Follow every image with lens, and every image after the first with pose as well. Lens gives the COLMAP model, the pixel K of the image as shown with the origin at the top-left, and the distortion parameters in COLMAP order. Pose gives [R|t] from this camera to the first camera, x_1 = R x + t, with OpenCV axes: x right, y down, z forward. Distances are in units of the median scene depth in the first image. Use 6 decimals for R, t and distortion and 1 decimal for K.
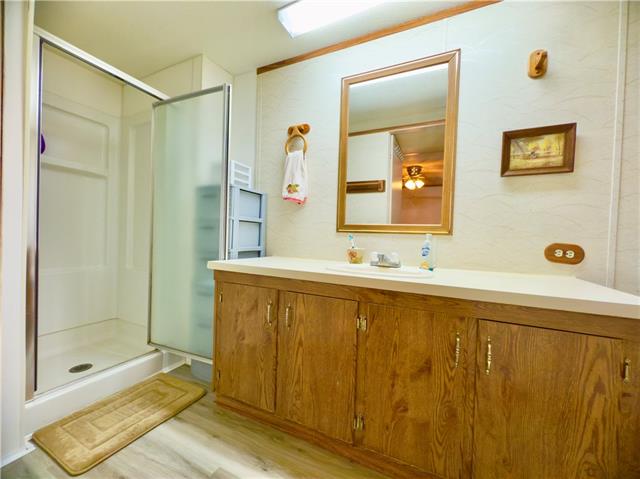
lens RADIAL K [[256.2, 0, 317.8], [0, 256.2, 241.0], [0, 0, 1]] dist [0.001022, -0.000127]
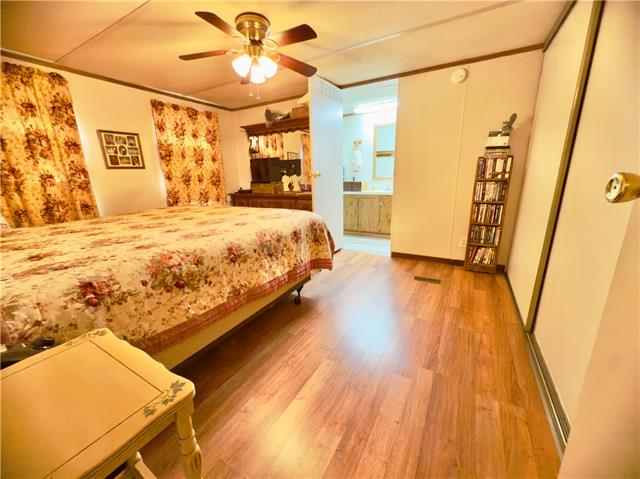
lens RADIAL K [[256.2, 0, 322.3], [0, 256.2, 240.5], [0, 0, 1]] dist [0.001022, -0.000127]
pose [[0.993764, -0.037580, -0.104977, -0.207895], [0.061286, 0.970617, 0.232694, -0.077092], [0.093148, -0.237676, 0.966868, -1.951402]]
